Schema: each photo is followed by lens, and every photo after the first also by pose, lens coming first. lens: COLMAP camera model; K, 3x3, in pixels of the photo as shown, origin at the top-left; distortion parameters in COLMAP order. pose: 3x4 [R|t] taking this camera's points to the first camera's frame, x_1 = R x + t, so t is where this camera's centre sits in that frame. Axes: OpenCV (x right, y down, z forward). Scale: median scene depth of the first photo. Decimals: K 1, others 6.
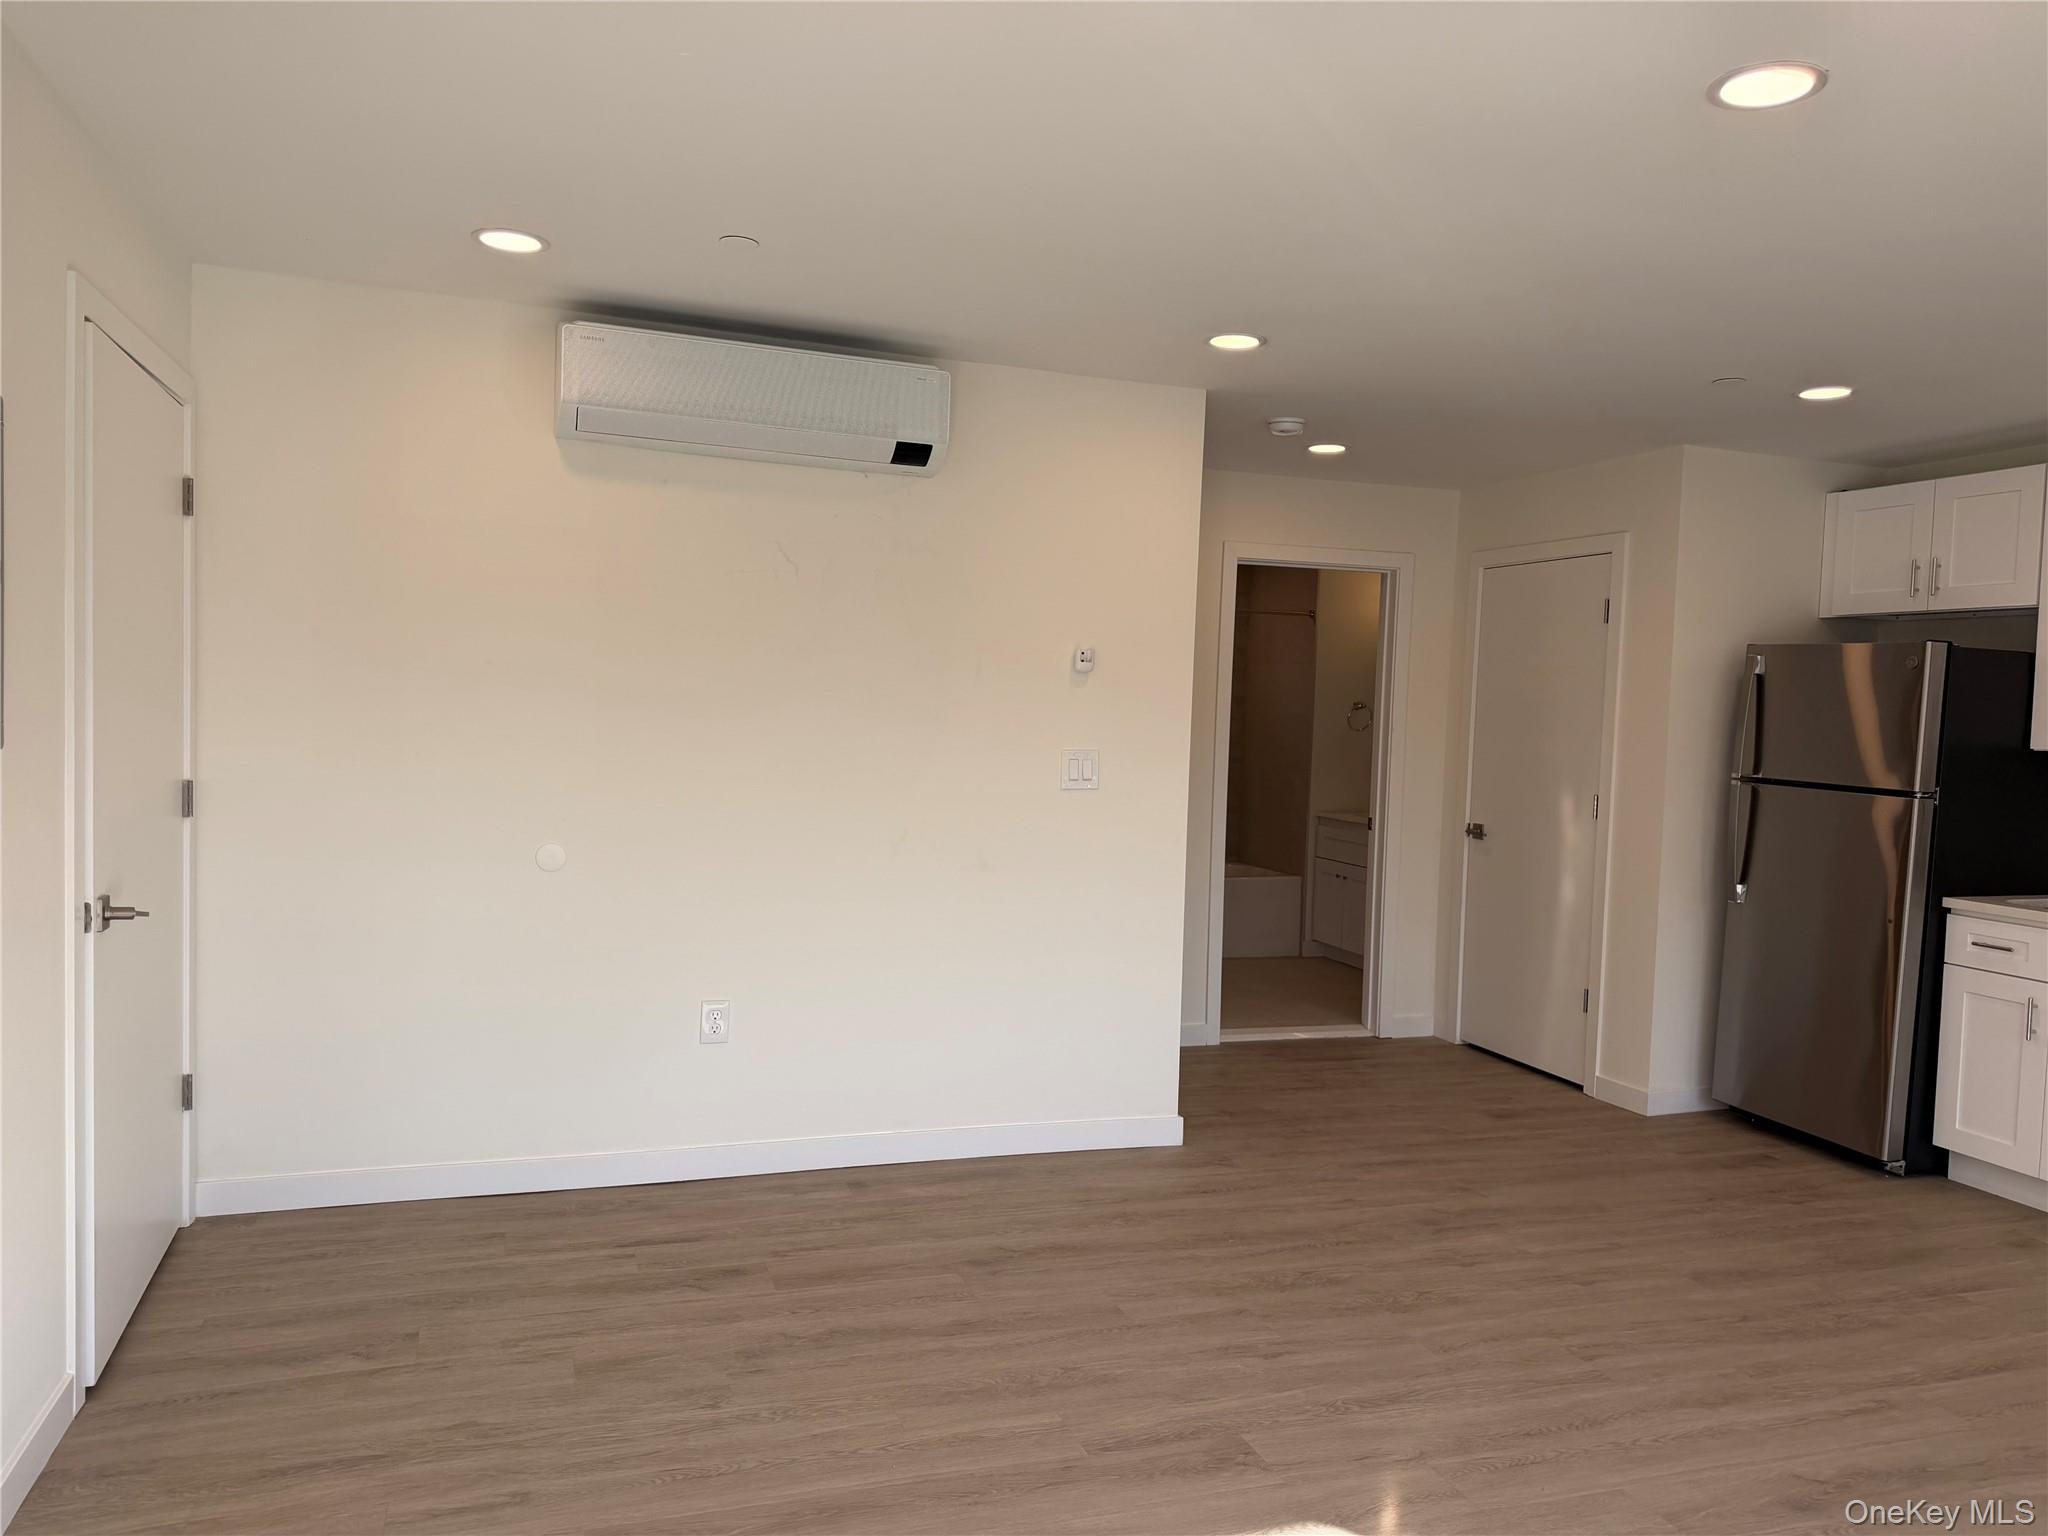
lens RADIAL K [[1438.9, 0, 1017.2], [0, 1438.9, 774.6], [0, 0, 1]] dist [0.077010, -0.096761]
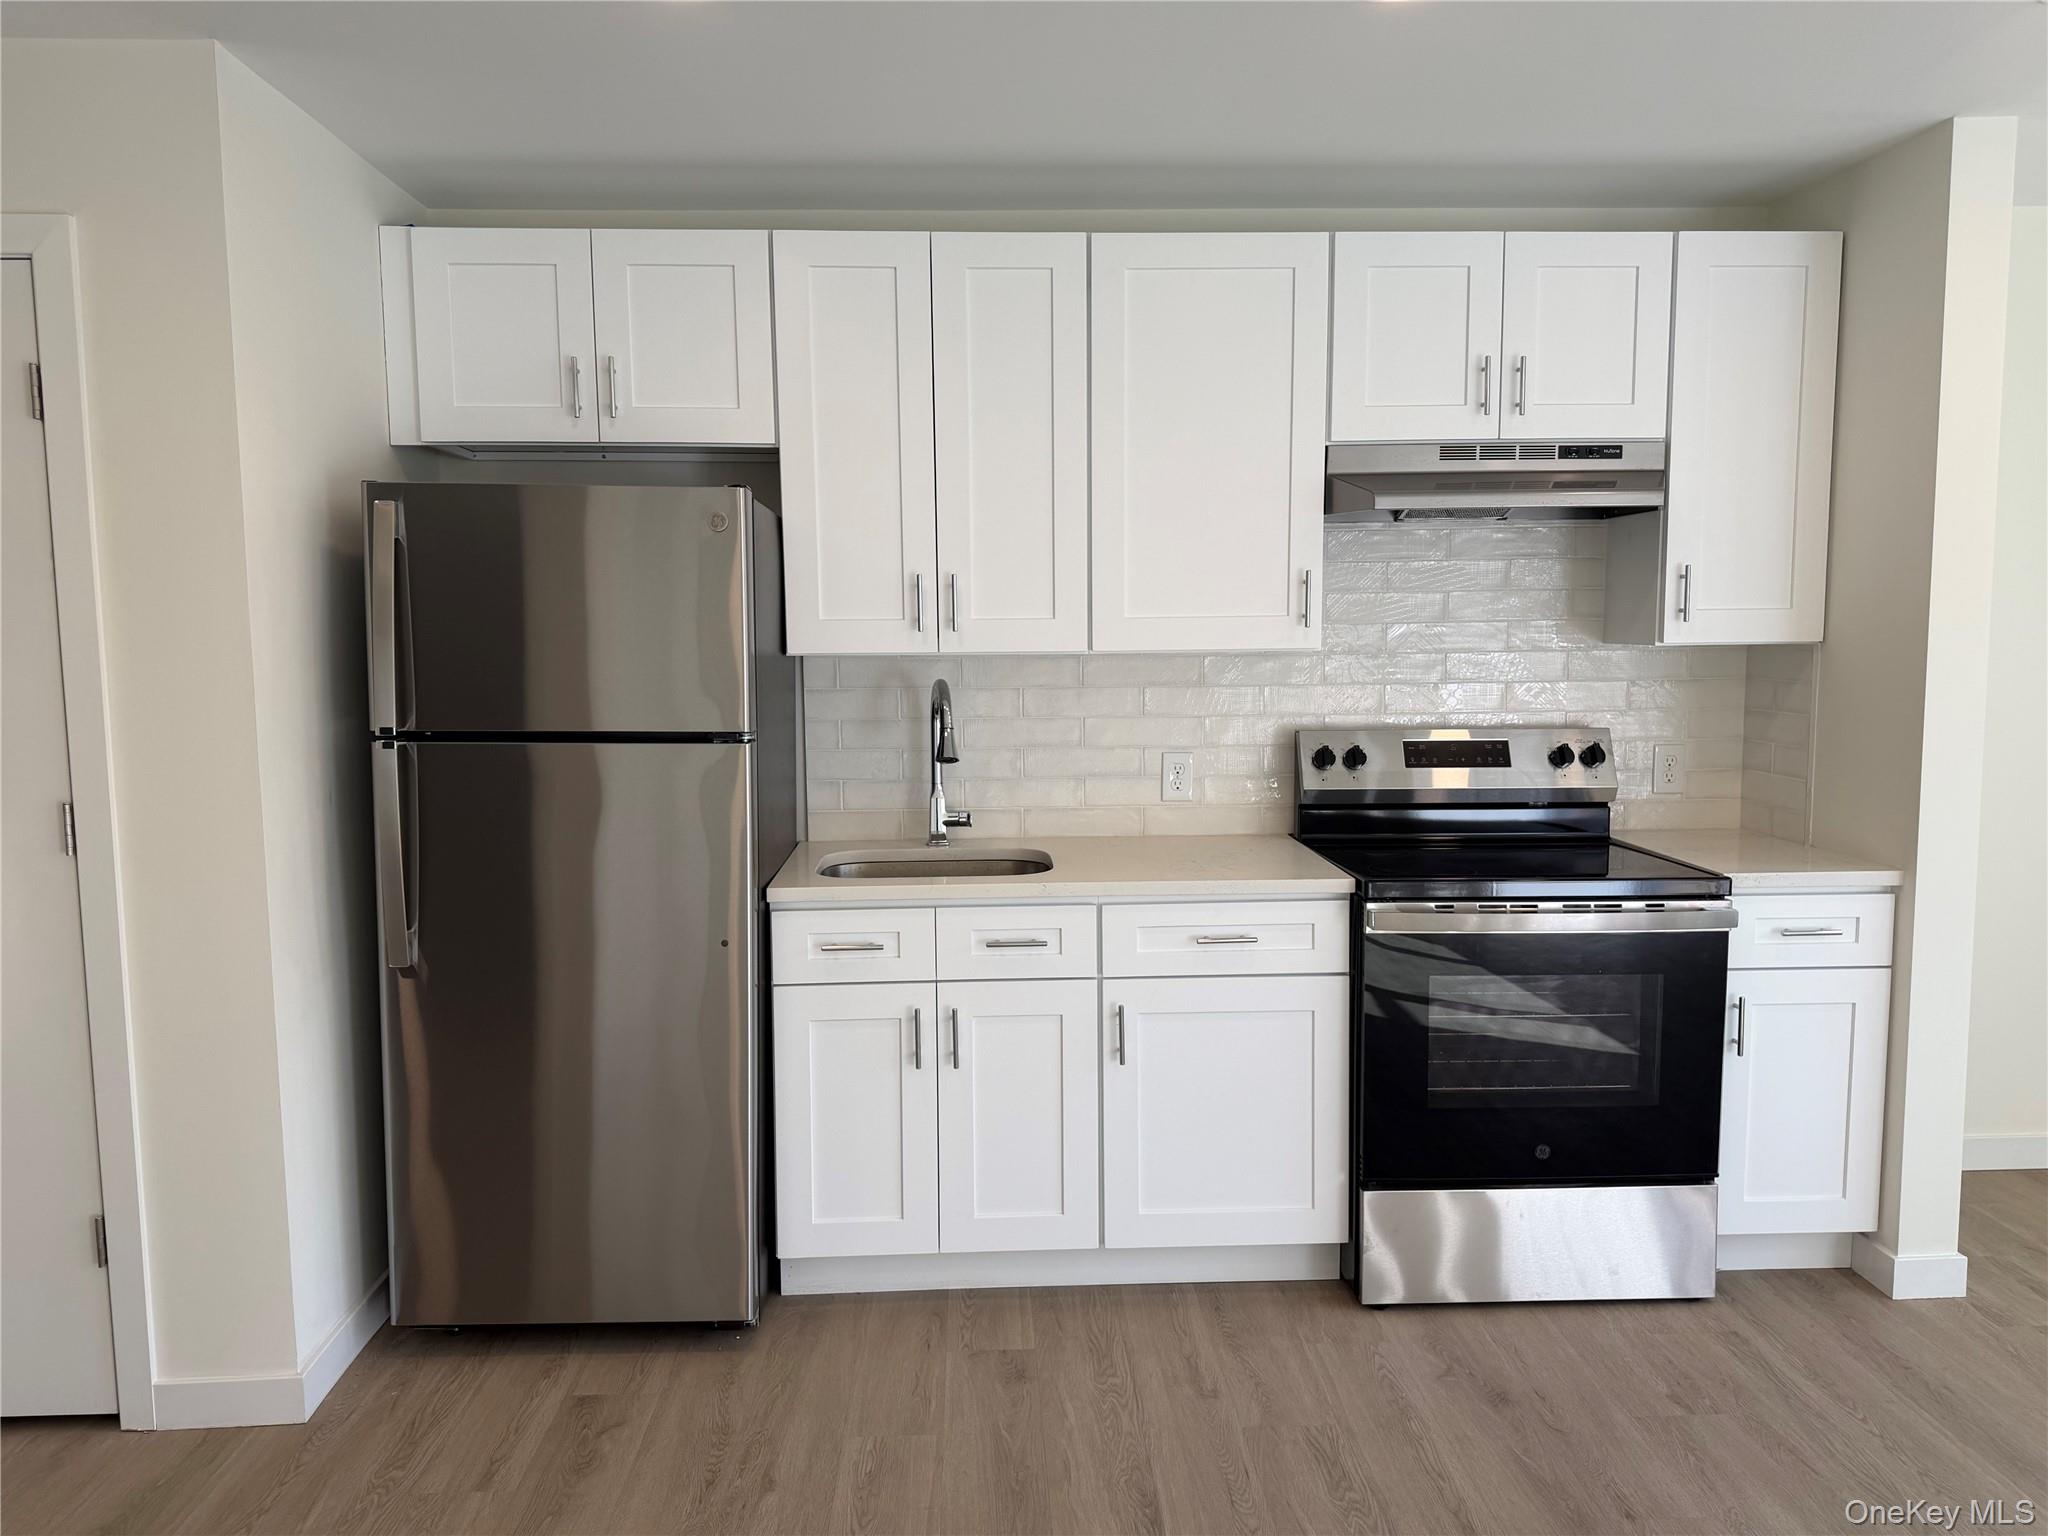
lens RADIAL K [[1438.9, 0, 1026.3], [0, 1438.9, 780.2], [0, 0, 1]] dist [0.077010, -0.096761]
pose [[0.292515, -0.130866, 0.947264, 0.074953], [0.065841, 0.990997, 0.116577, -0.034352], [-0.953992, 0.028268, 0.298498, 0.785298]]
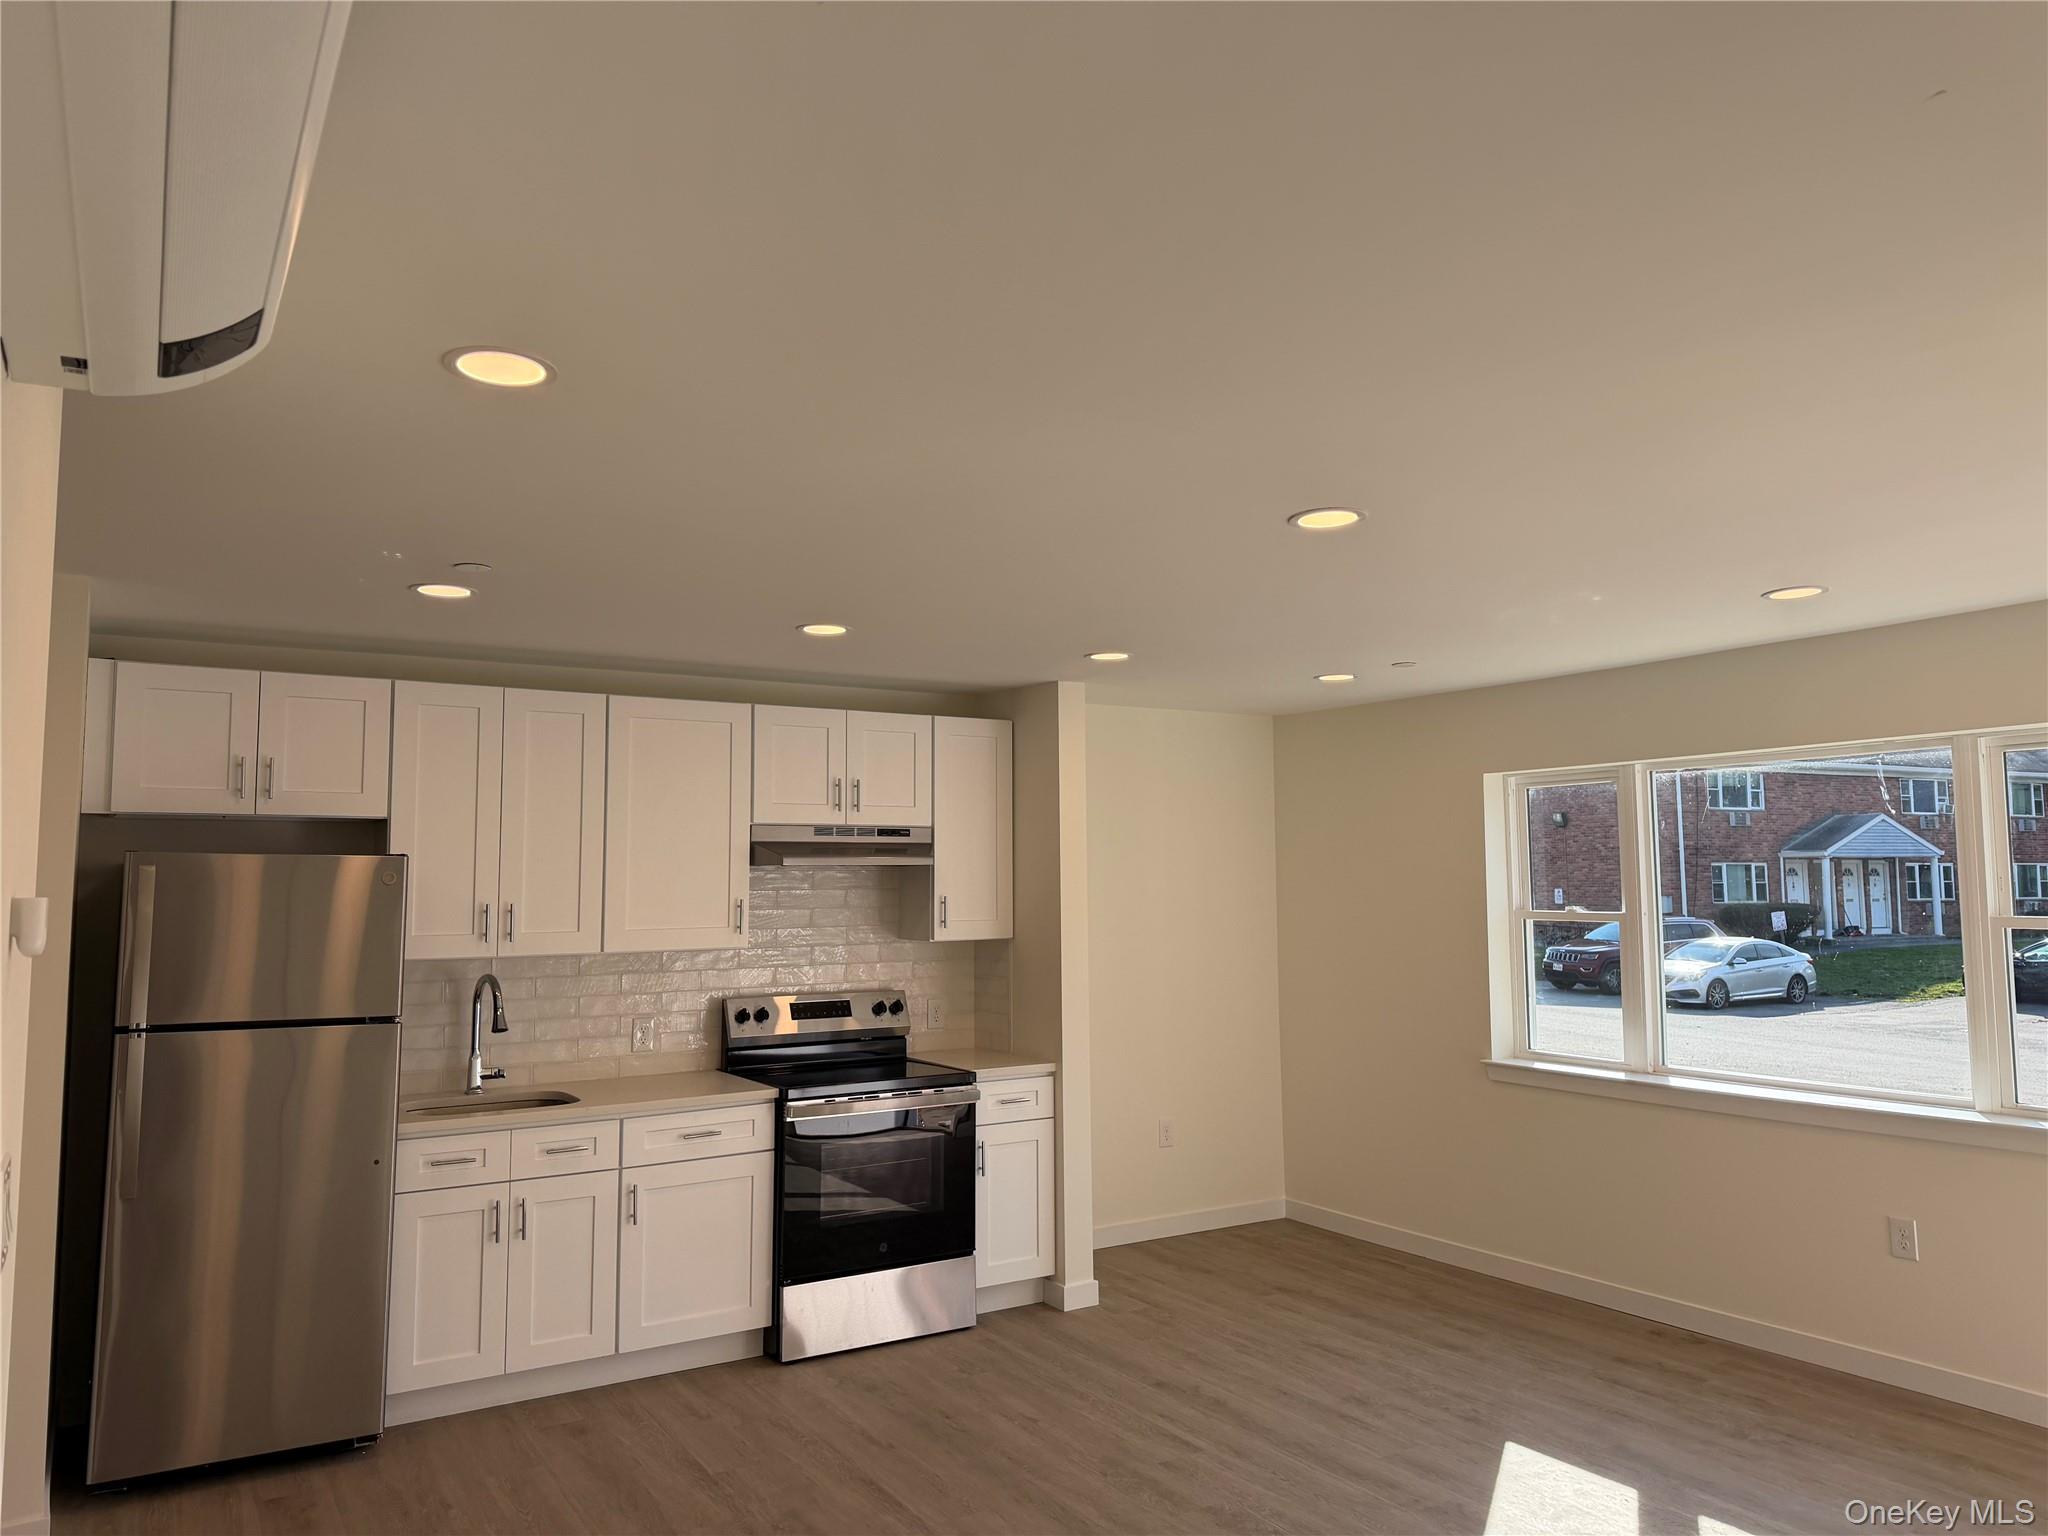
lens RADIAL K [[1438.9, 0, 1045.6], [0, 1438.9, 743.6], [0, 0, 1]] dist [0.077010, -0.096761]
pose [[-0.227011, 0.066294, 0.971633, -0.451564], [0.049247, 0.997186, -0.056531, -0.099454], [-0.972646, 0.035017, -0.229637, 0.898167]]
